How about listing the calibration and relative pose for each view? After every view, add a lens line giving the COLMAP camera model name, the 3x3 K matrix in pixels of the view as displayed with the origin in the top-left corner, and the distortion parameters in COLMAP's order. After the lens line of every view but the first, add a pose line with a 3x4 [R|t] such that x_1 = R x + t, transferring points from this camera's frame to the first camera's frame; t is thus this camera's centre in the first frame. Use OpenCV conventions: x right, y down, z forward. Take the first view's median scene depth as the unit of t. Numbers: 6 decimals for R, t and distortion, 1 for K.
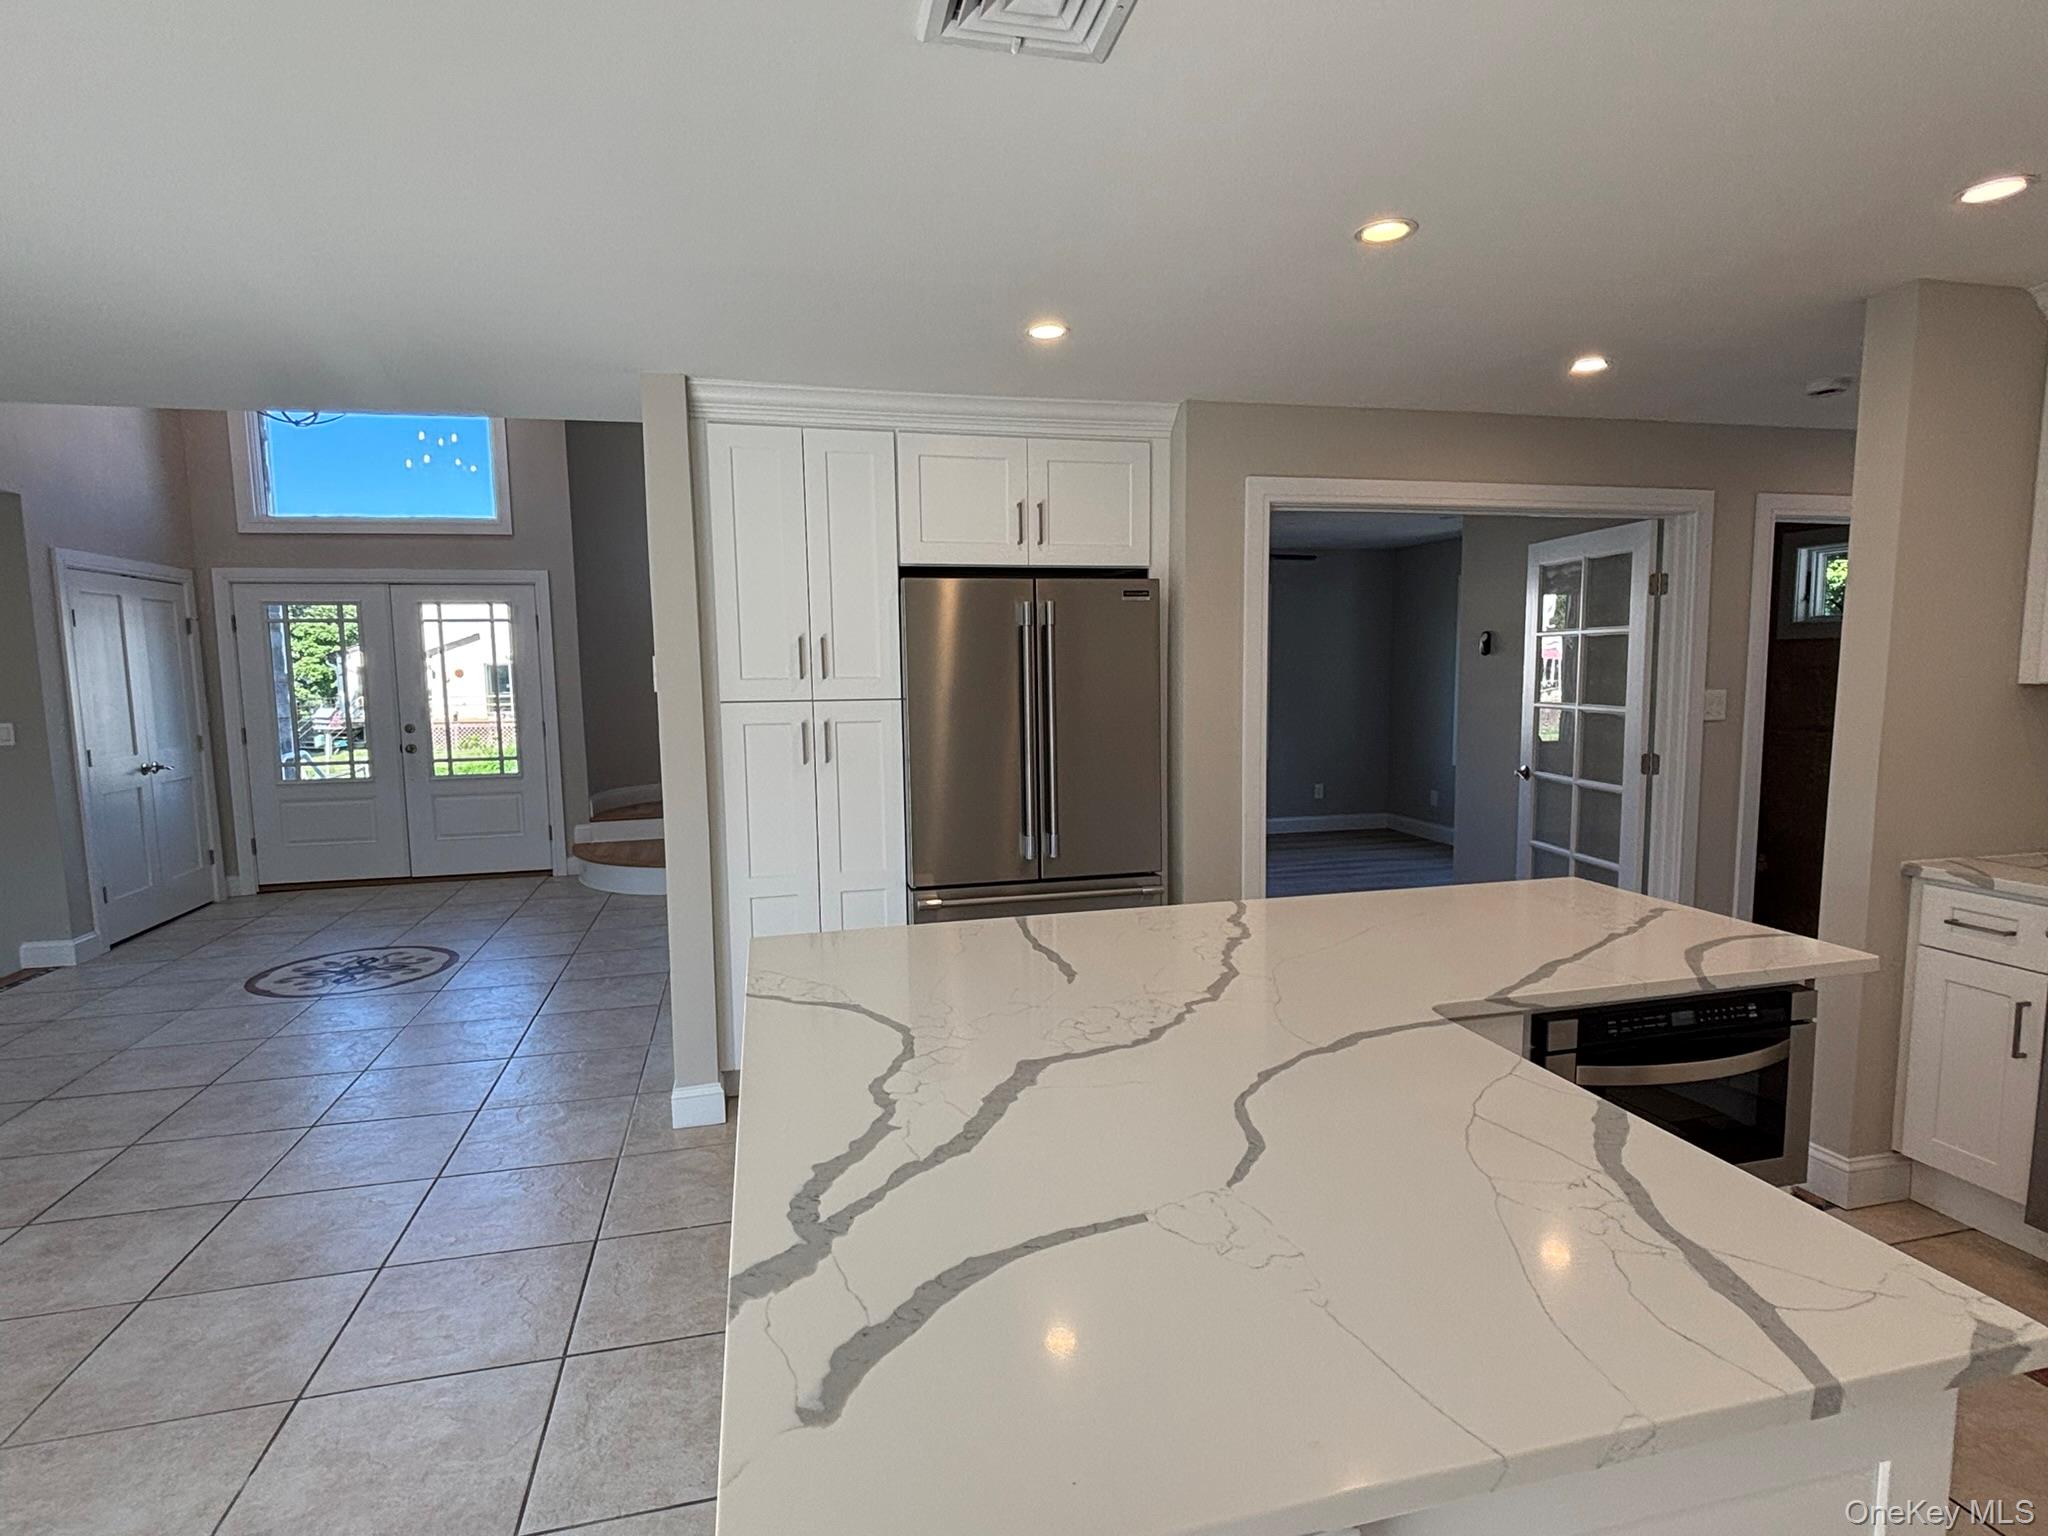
lens RADIAL K [[1069.6, 0, 1017.2], [0, 1069.6, 772.0], [0, 0, 1]] dist [0.000026, -0.006724]
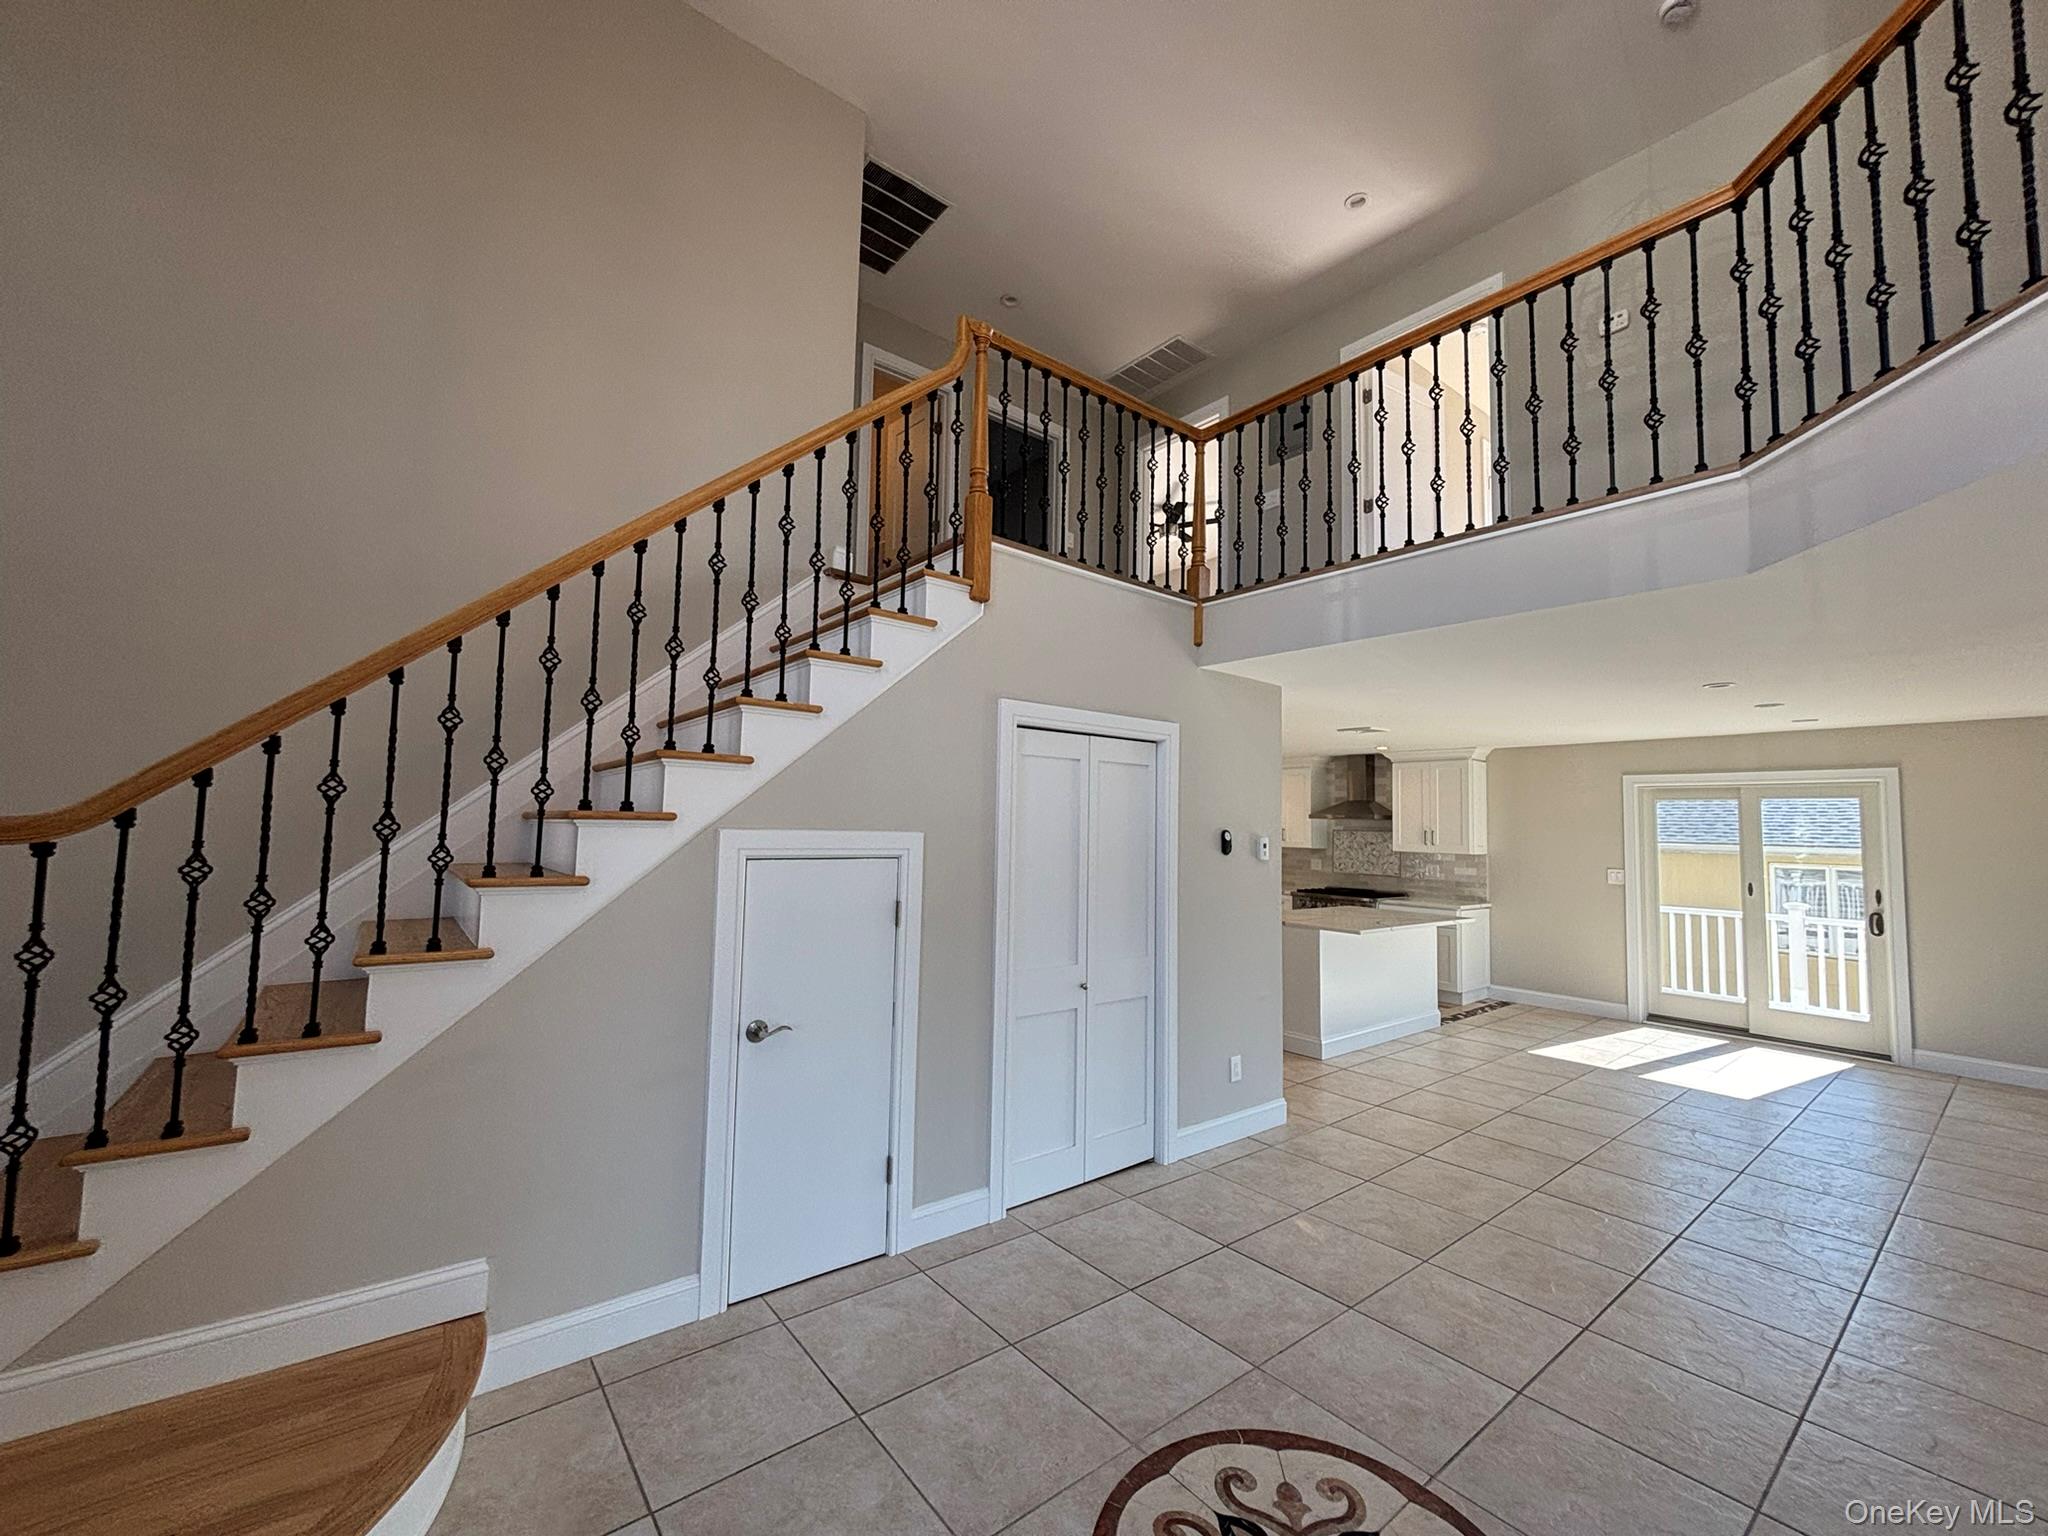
lens RADIAL K [[829.4, 0, 1018.8], [0, 829.4, 763.5], [0, 0, 1]] dist [0.009746, -0.002813]
pose [[-0.416070, 0.072253, 0.906457, -2.171071], [0.072187, 0.996317, -0.046282, -0.307012], [-0.906463, 0.046178, -0.419754, 3.000173]]
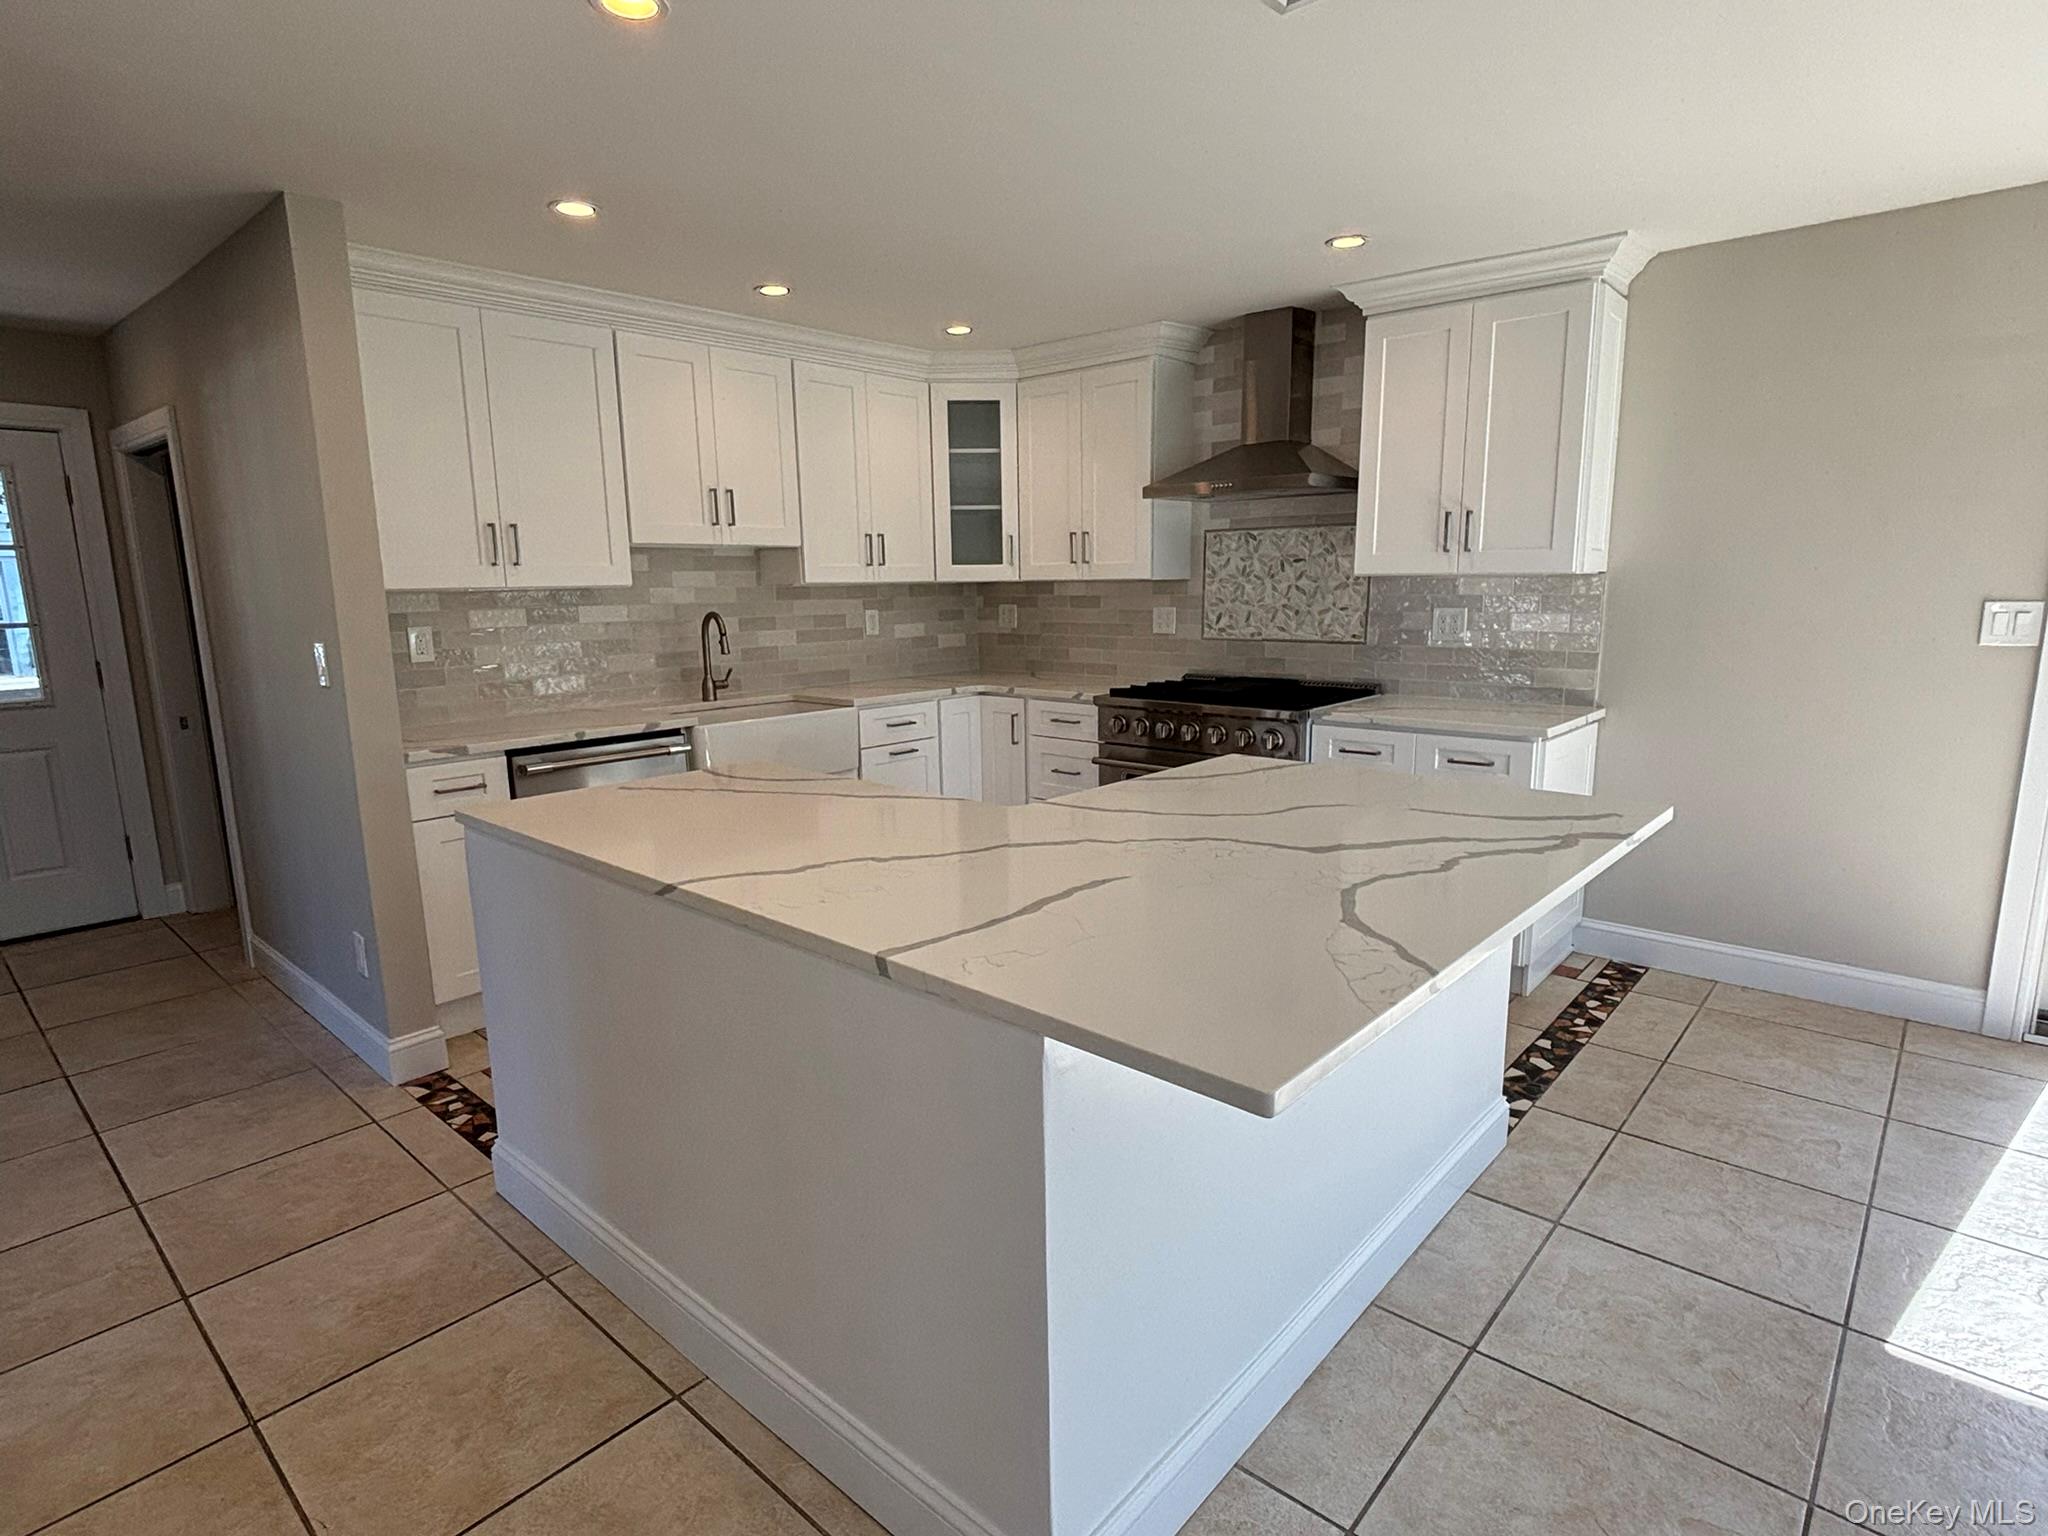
lens RADIAL K [[1069.6, 0, 1027.1], [0, 1069.6, 770.3], [0, 0, 1]] dist [0.000026, -0.006724]
pose [[-0.570192, -0.125728, 0.811833, -0.551786], [0.103796, 0.969274, 0.223011, -0.096198], [-0.814928, 0.211424, -0.539623, 1.316510]]
